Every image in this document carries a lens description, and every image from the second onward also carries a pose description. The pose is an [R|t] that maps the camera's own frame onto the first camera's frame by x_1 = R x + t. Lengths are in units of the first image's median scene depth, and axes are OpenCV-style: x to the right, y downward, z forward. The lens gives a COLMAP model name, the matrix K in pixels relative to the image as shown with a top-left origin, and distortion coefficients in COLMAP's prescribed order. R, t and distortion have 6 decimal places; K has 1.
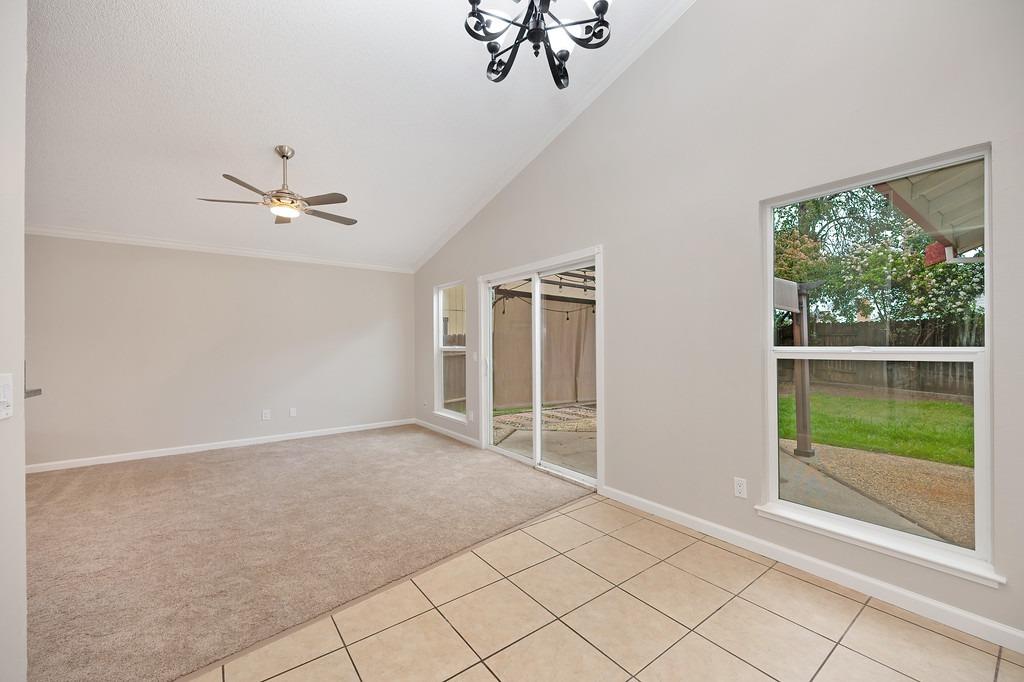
lens RADIAL K [[404.4, 0, 518.6], [0, 404.4, 345.1], [0, 0, 1]] dist [-0.001090, -0.000219]
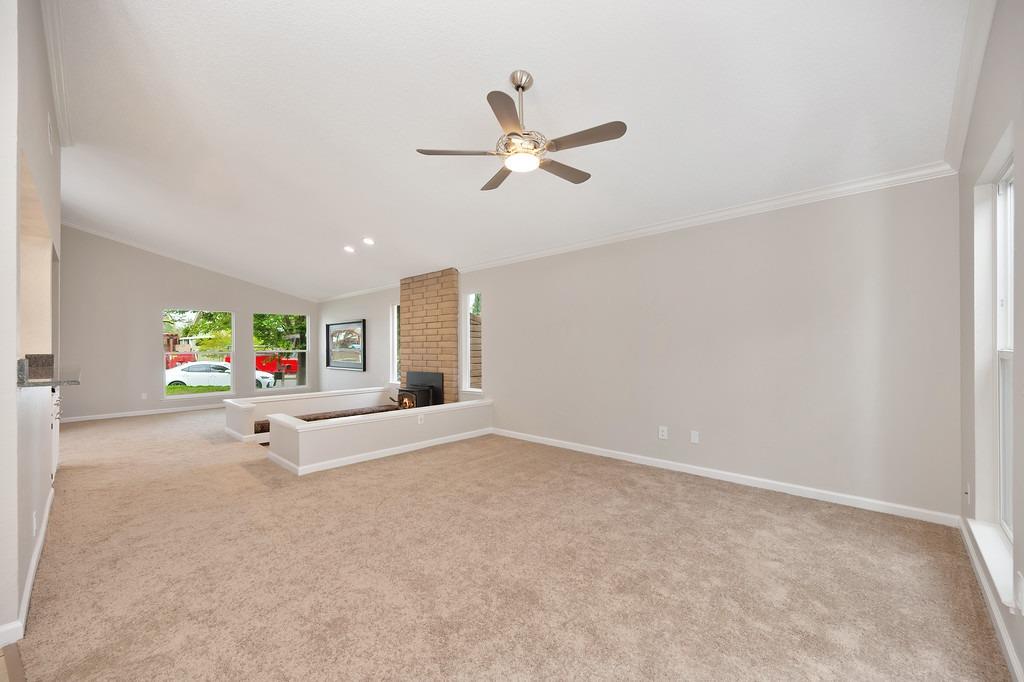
lens RADIAL K [[404.4, 0, 515.2], [0, 404.4, 345.0], [0, 0, 1]] dist [-0.001090, -0.000219]
pose [[0.168816, 0.002313, -0.985645, 0.138806], [0.004631, 0.999984, 0.003140, -0.000770], [0.985637, -0.005094, 0.168802, 0.819773]]
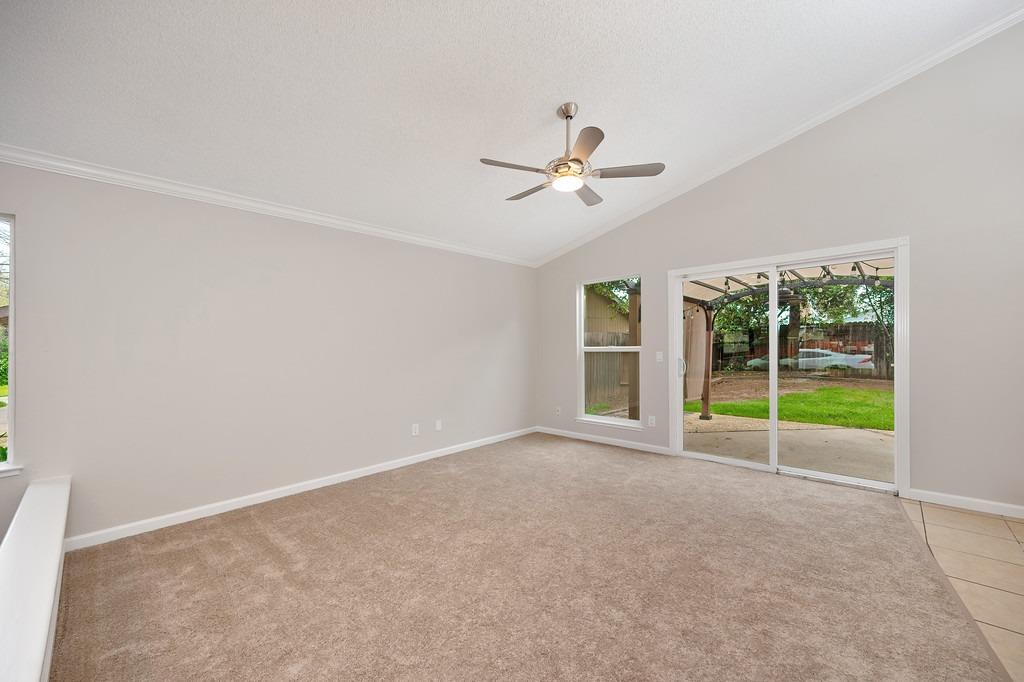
lens RADIAL K [[404.4, 0, 515.8], [0, 404.4, 346.3], [0, 0, 1]] dist [-0.001090, -0.000219]
pose [[0.986002, -0.009187, 0.166480, -0.778160], [0.009741, 0.999949, -0.002512, 0.004432], [-0.166448, 0.004098, 0.986042, 0.189911]]
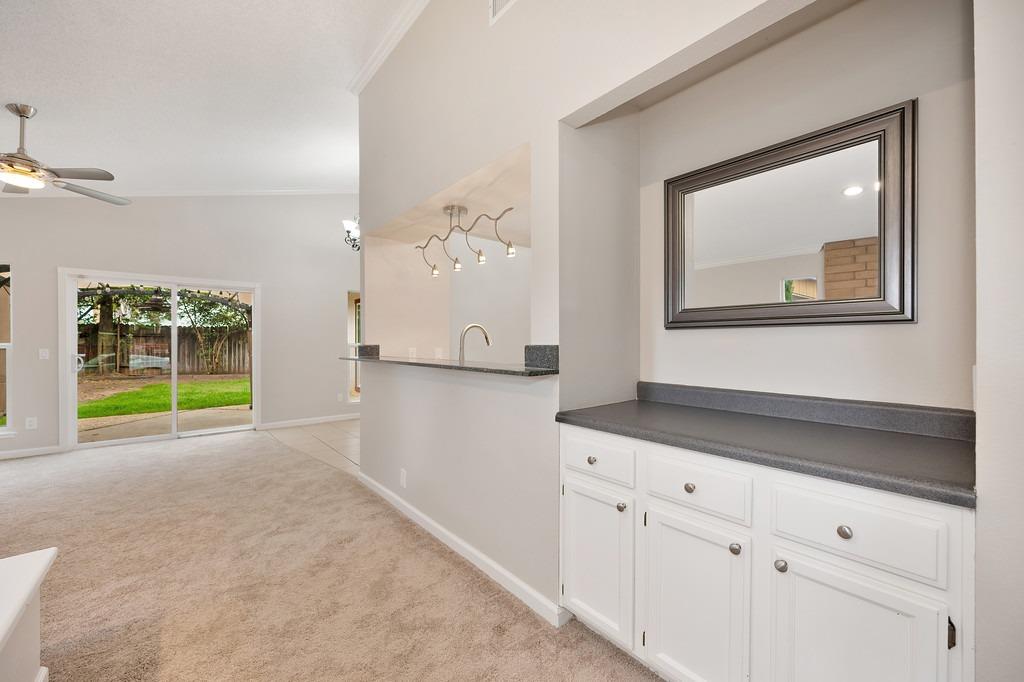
lens RADIAL K [[404.4, 0, 512.3], [0, 404.4, 345.7], [0, 0, 1]] dist [-0.001090, -0.000219]
pose [[-0.048809, -0.001793, 0.998807, -1.393942], [0.003673, 0.999991, 0.001975, 0.015684], [-0.998801, 0.003765, -0.048802, 0.016512]]
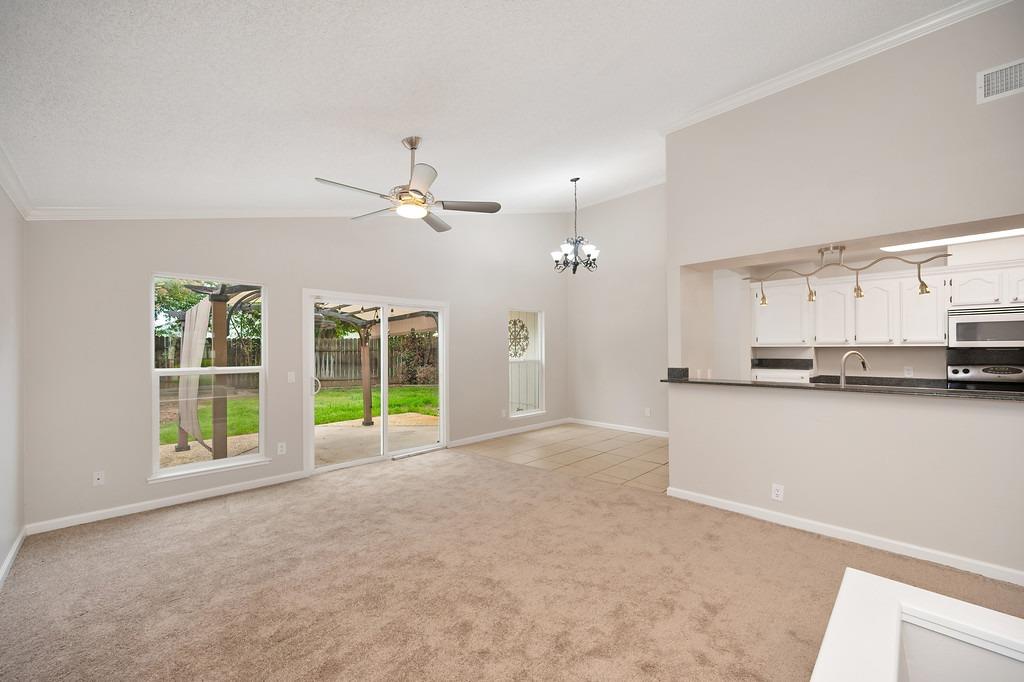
lens RADIAL K [[404.4, 0, 515.6], [0, 404.4, 343.5], [0, 0, 1]] dist [-0.001090, -0.000219]
pose [[-0.138077, 0.021772, 0.990182, -1.380092], [0.008721, 0.999746, -0.020766, -0.028121], [-0.990383, 0.005768, -0.138232, 0.855389]]
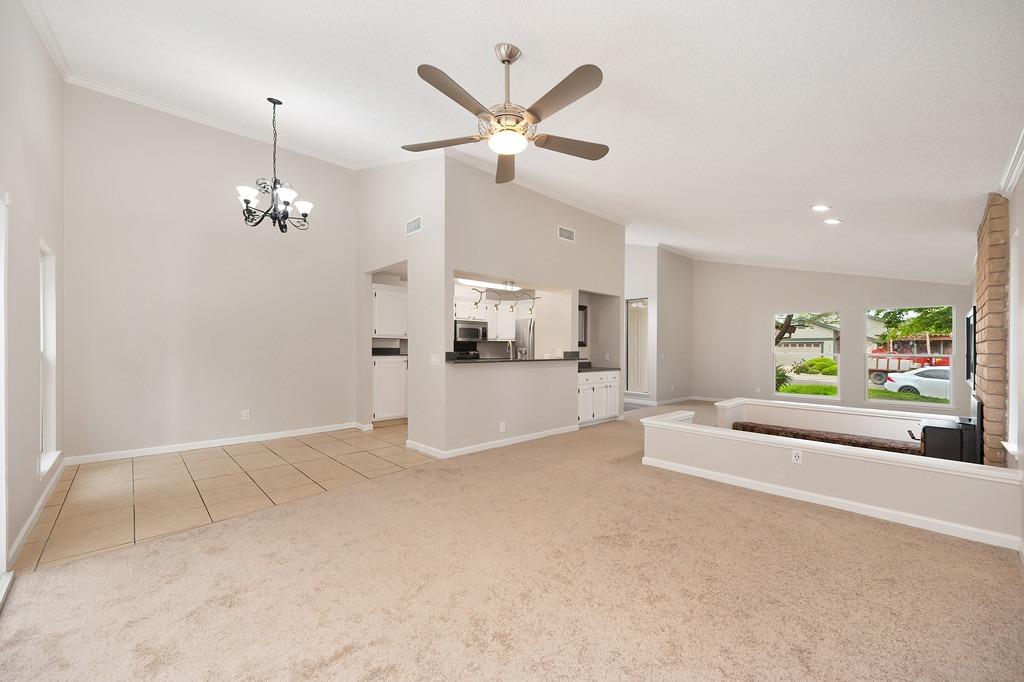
lens RADIAL K [[404.4, 0, 505.9], [0, 404.4, 347.1], [0, 0, 1]] dist [-0.001090, -0.000219]
pose [[-0.994514, -0.000270, -0.104602, -0.470076], [-0.000353, 1.000000, 0.000774, -0.000956], [0.104602, 0.000807, -0.994514, 1.563985]]
